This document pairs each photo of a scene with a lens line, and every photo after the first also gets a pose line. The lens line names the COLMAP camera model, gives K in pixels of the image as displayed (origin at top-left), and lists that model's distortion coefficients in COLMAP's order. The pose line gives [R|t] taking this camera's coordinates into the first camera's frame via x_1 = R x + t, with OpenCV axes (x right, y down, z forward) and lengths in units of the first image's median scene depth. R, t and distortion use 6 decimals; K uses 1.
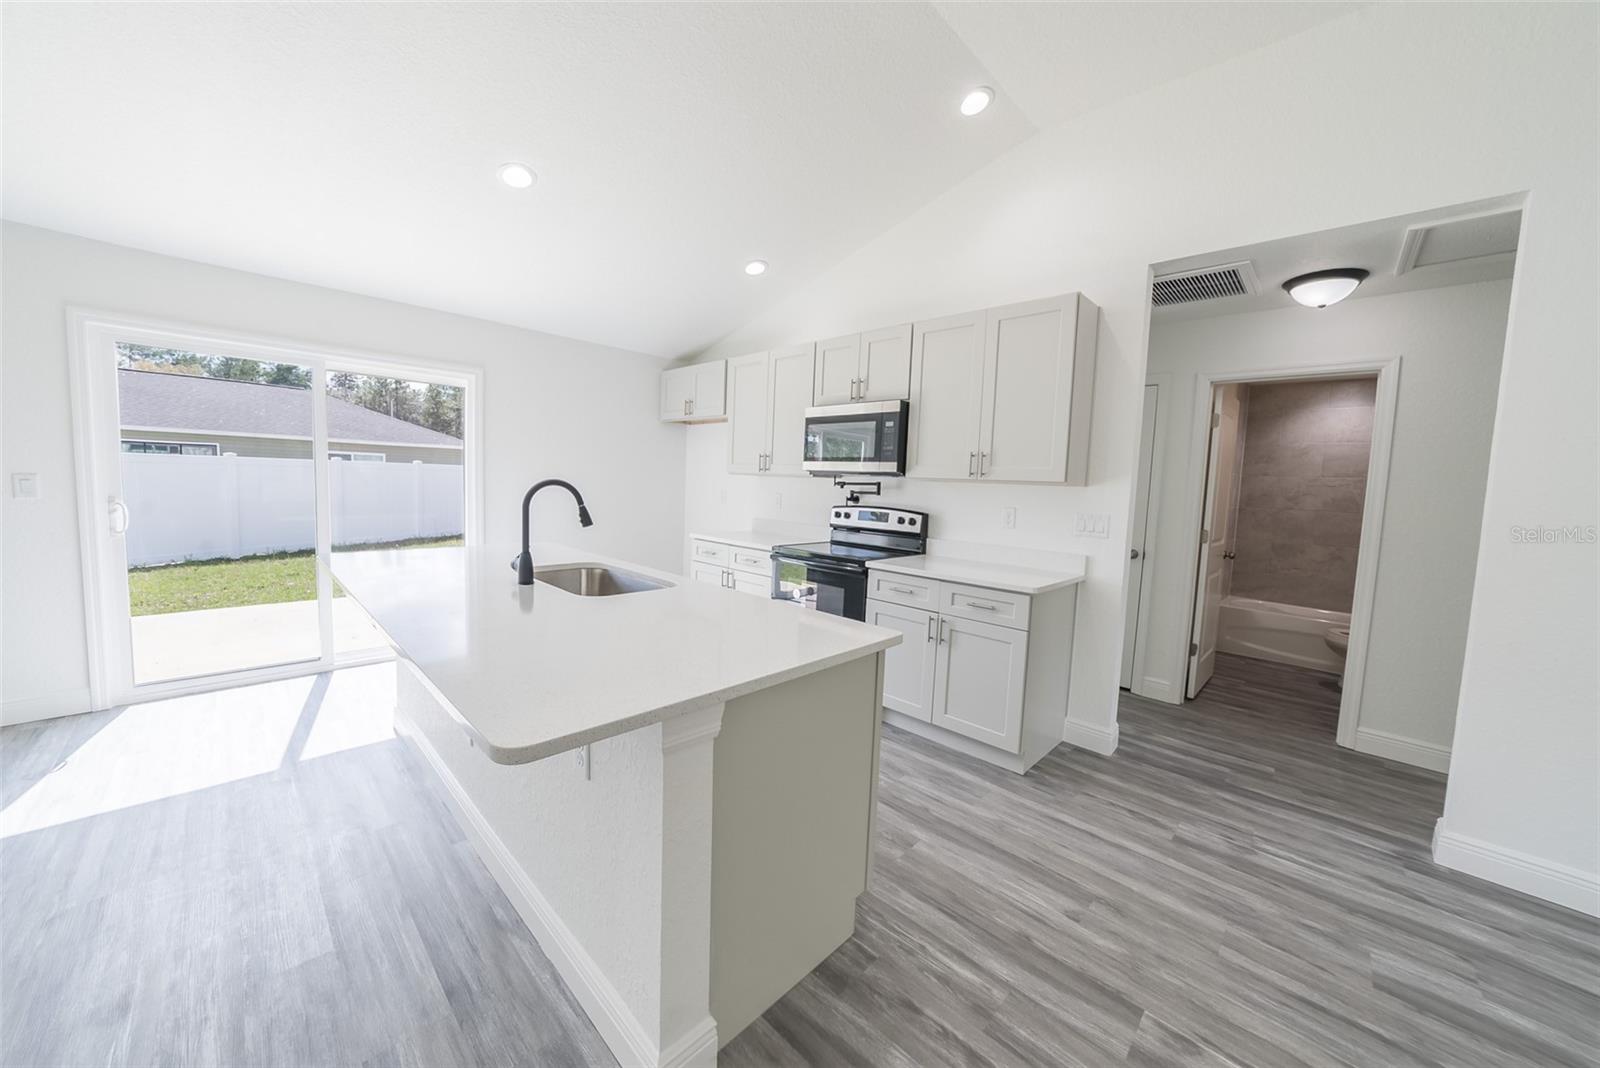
lens RADIAL K [[565.3, 0, 806.1], [0, 565.3, 526.3], [0, 0, 1]] dist [-0.028938, 0.005700]
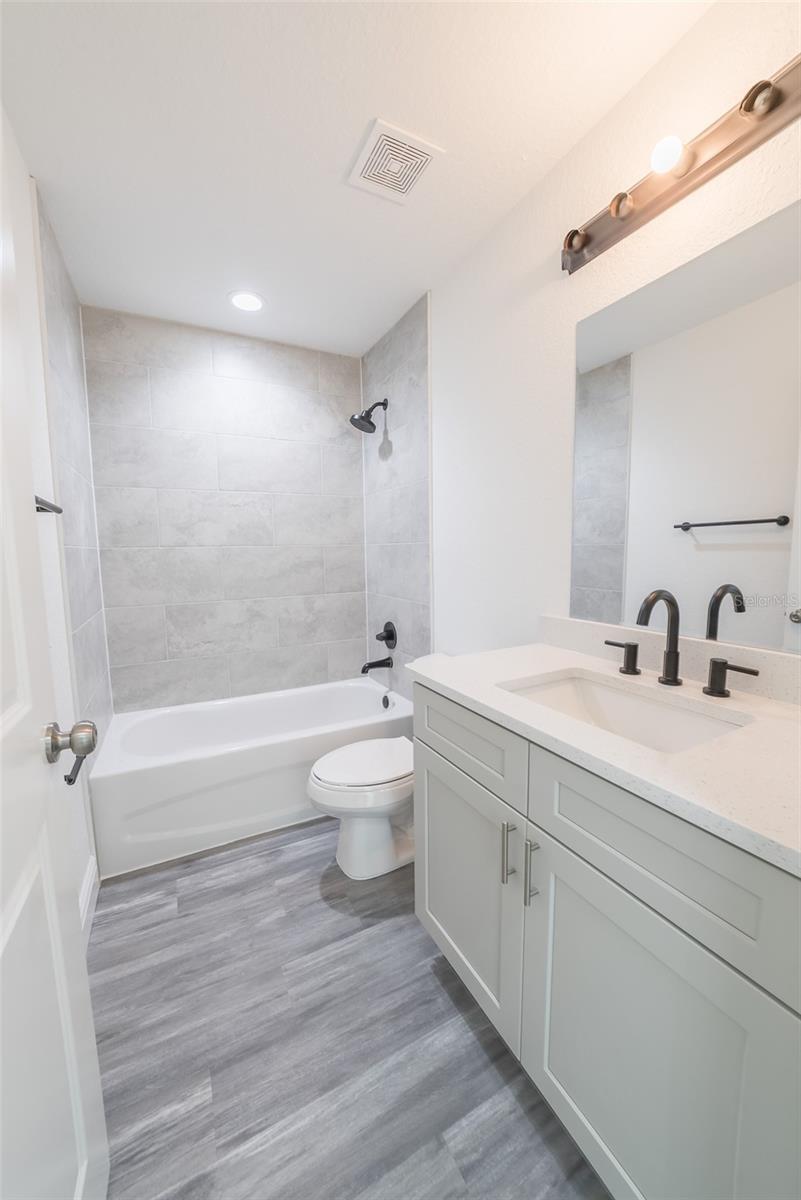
lens RADIAL K [[430.8, 0, 392.4], [0, 430.8, 596.4], [0, 0, 1]] dist [-0.029205, 0.005601]
pose [[0.325482, -0.144860, 0.934386, 0.909546], [0.105435, 0.987592, 0.116382, -0.012892], [-0.939652, 0.060637, 0.336717, 1.139538]]
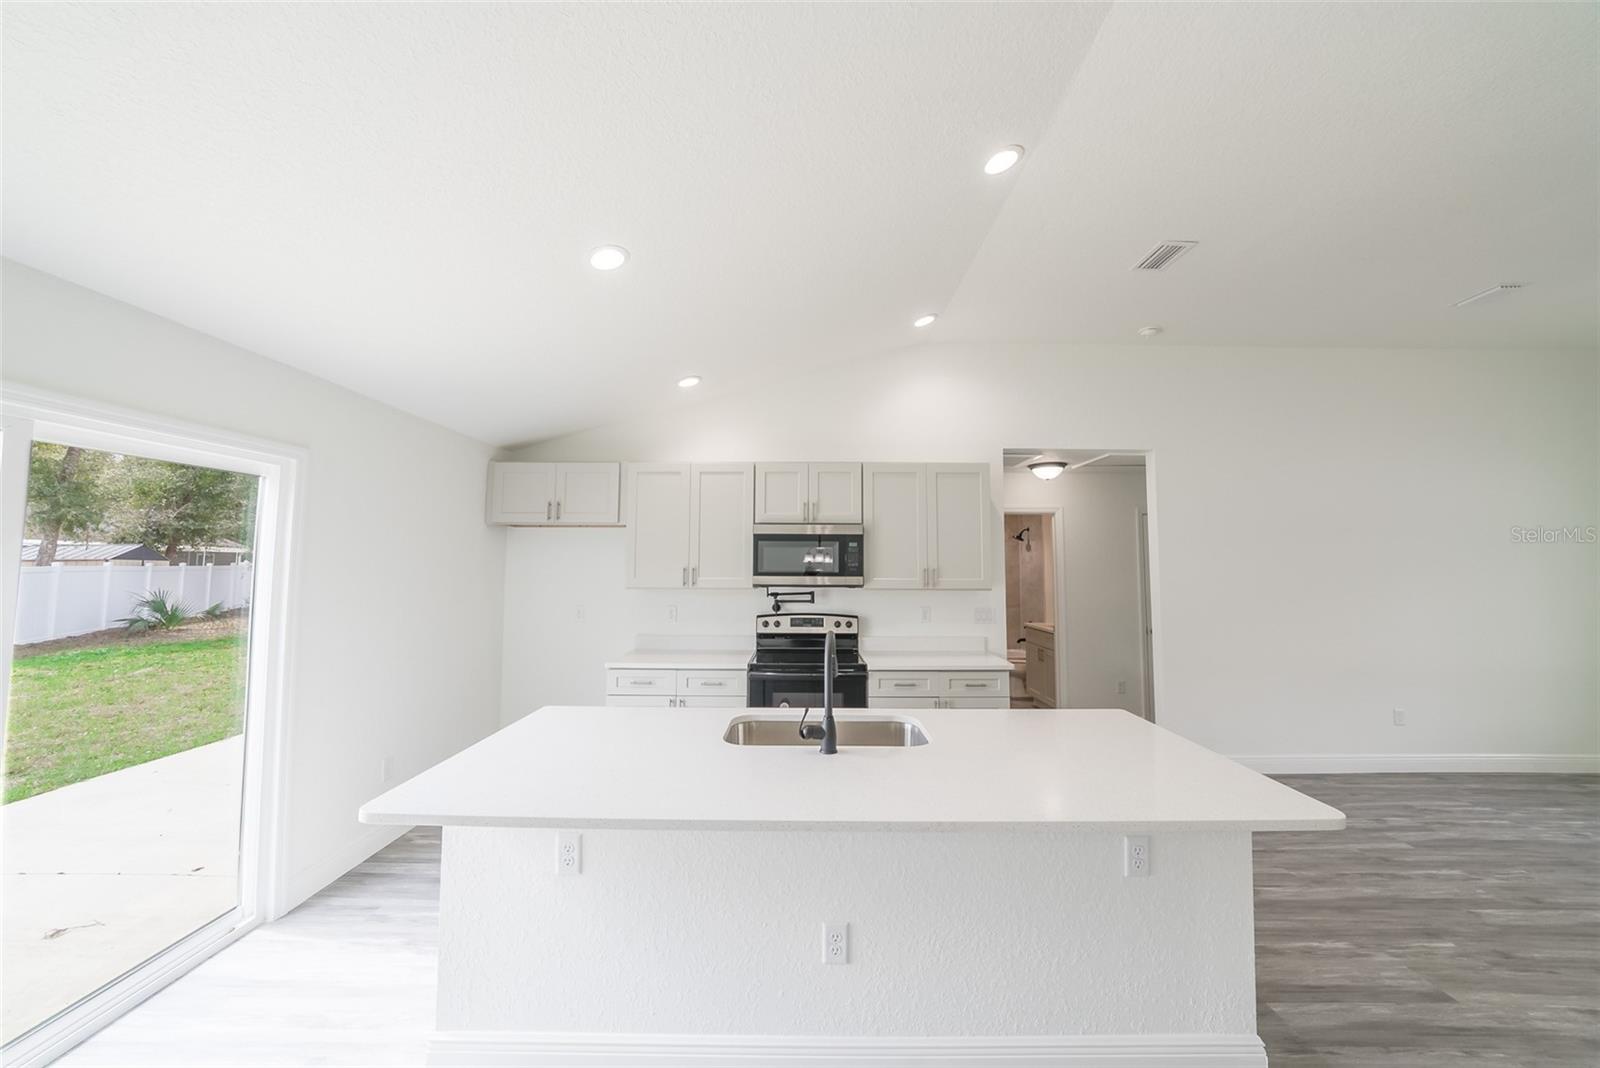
lens RADIAL K [[561.3, 0, 805.3], [0, 561.3, 526.6], [0, 0, 1]] dist [-0.029509, 0.005617]
pose [[0.724864, 0.011618, 0.688794, -0.823323], [0.079115, 0.991838, -0.099986, -0.120995], [-0.684334, 0.126970, 0.718029, 0.243160]]
